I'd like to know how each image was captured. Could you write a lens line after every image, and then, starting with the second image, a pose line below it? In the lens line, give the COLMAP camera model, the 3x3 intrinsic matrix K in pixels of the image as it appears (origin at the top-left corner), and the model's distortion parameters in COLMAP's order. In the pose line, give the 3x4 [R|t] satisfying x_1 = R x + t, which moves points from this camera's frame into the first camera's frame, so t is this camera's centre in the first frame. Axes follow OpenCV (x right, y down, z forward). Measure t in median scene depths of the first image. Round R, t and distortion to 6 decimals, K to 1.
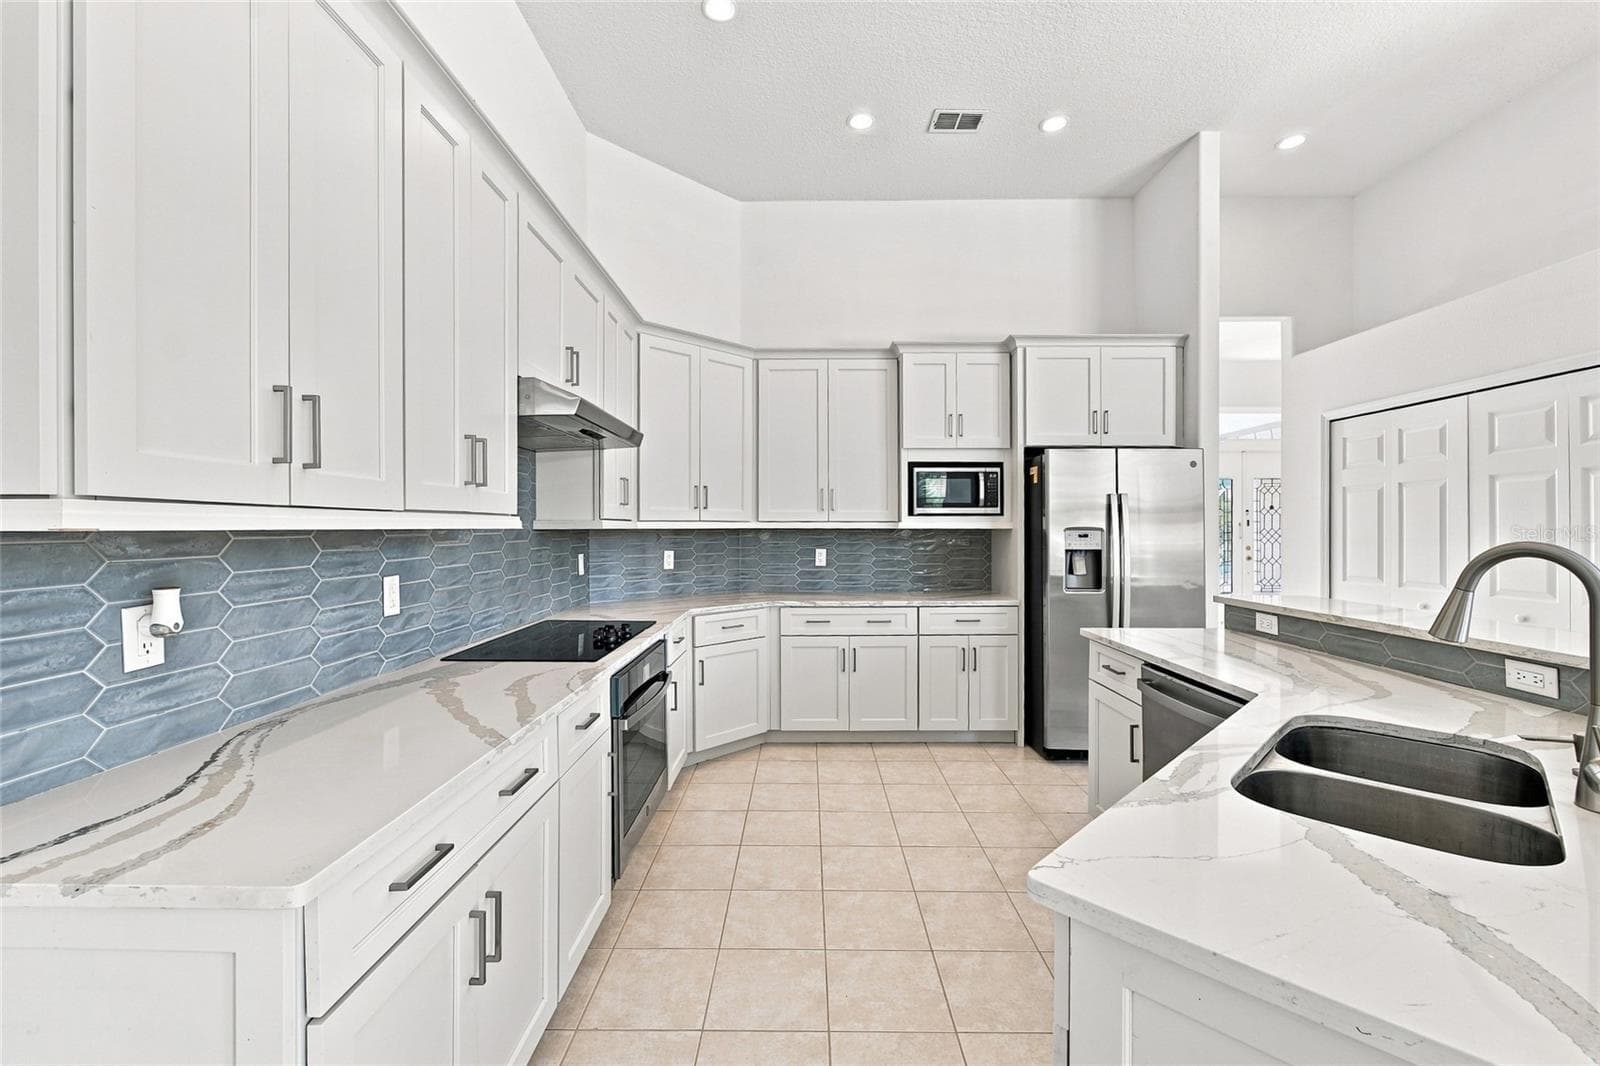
lens RADIAL K [[655.7, 0, 801.0], [0, 655.7, 529.8], [0, 0, 1]] dist [0.004602, 0.000232]
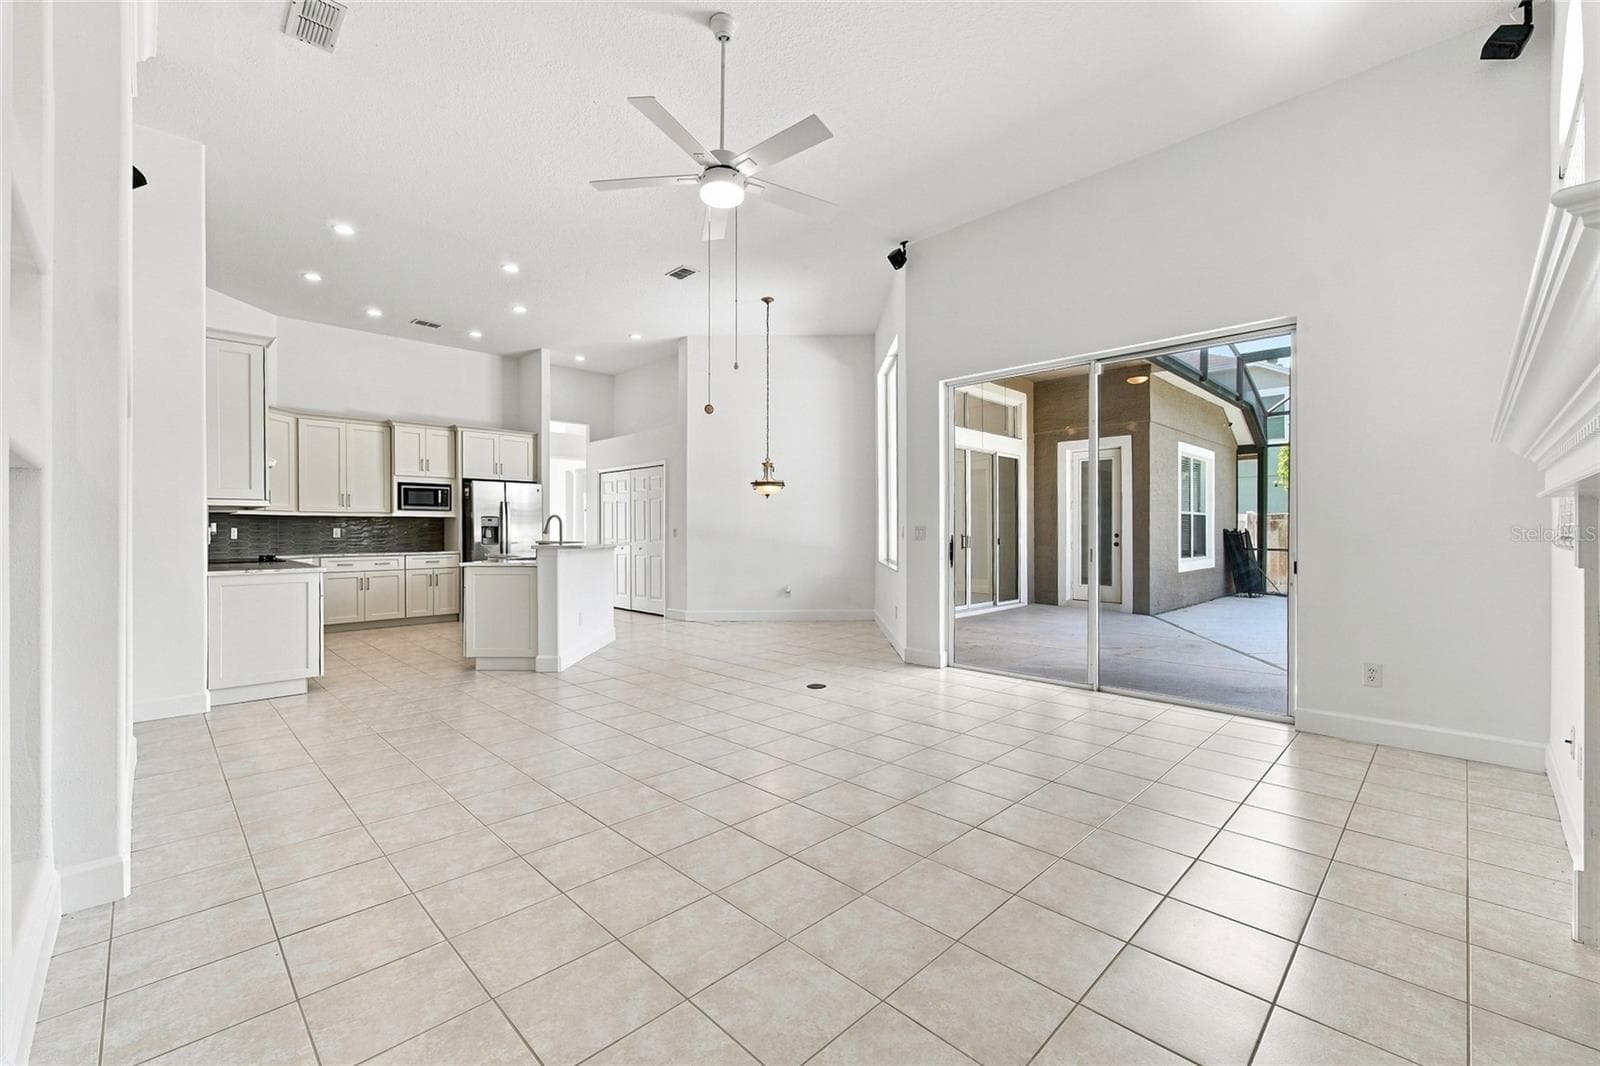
lens RADIAL K [[655.7, 0, 801.0], [0, 655.7, 529.8], [0, 0, 1]] dist [0.004602, 0.000232]
pose [[0.703764, -0.001607, 0.710432, -0.387984], [0.004294, 0.999989, -0.001991, 0.047769], [-0.710421, 0.004452, 0.703763, -1.245005]]
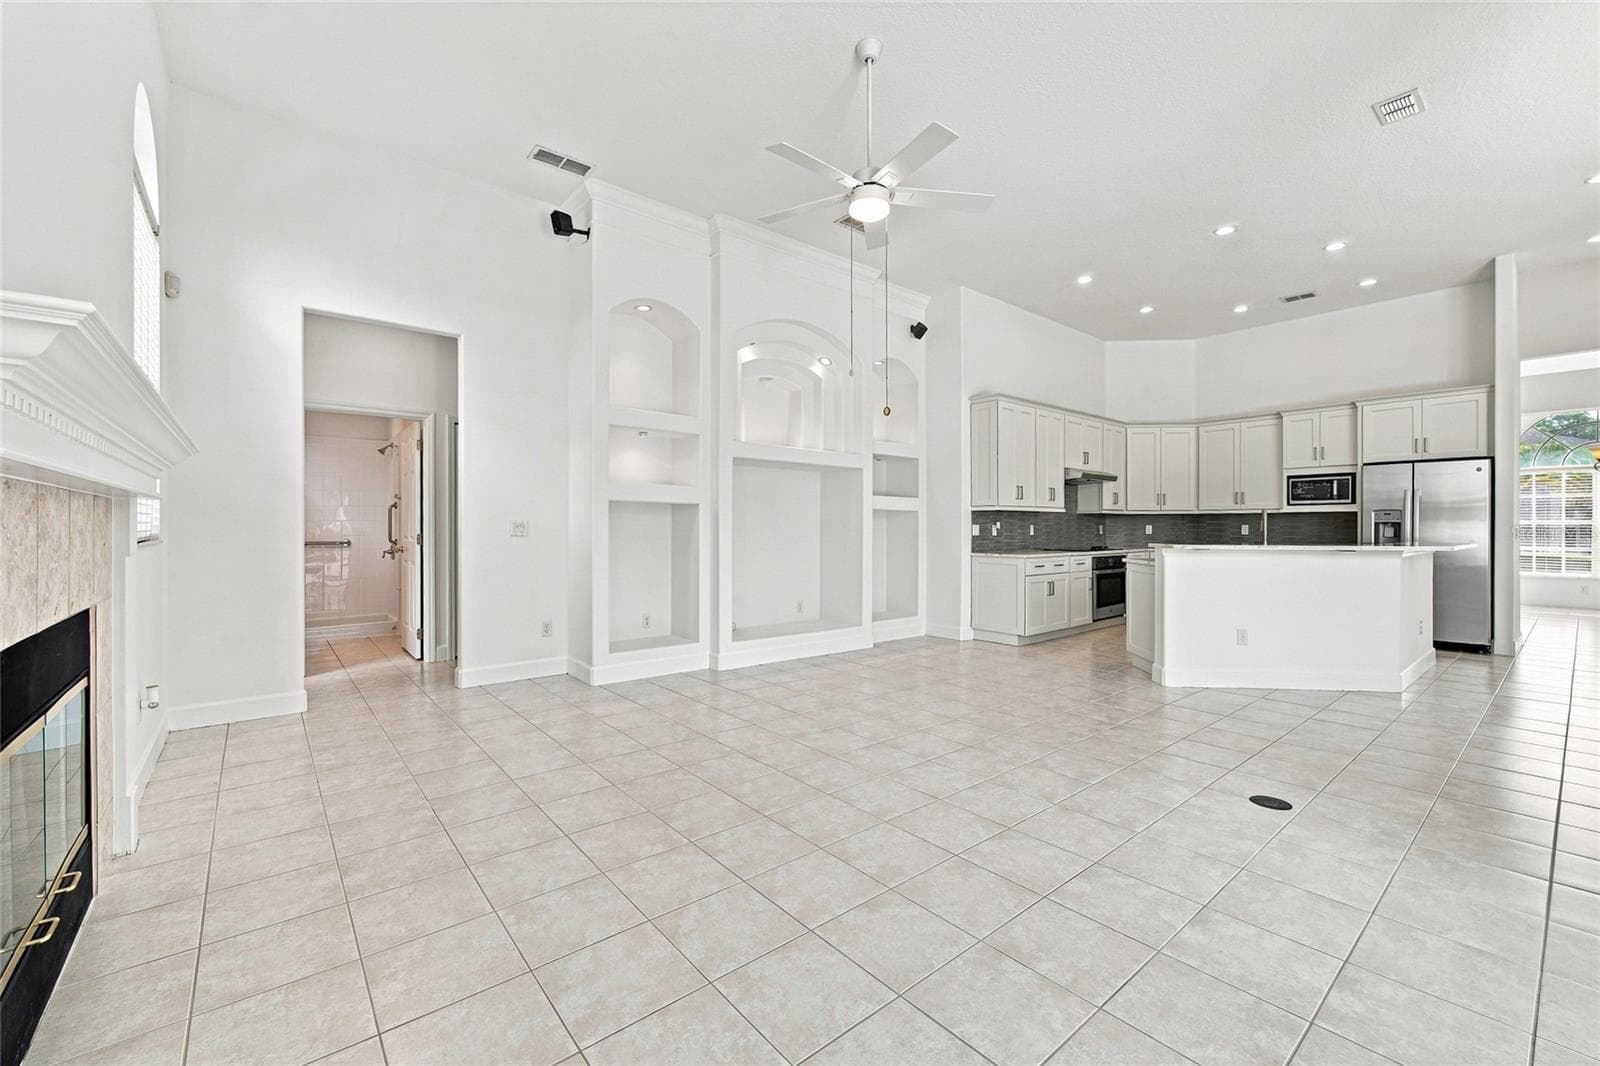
lens RADIAL K [[655.7, 0, 801.0], [0, 655.7, 529.8], [0, 0, 1]] dist [0.004602, 0.000232]
pose [[0.645116, 0.004002, -0.764074, 0.704044], [-0.003516, 0.999991, 0.002270, 0.048056], [0.764077, 0.001222, 0.645124, -1.229210]]
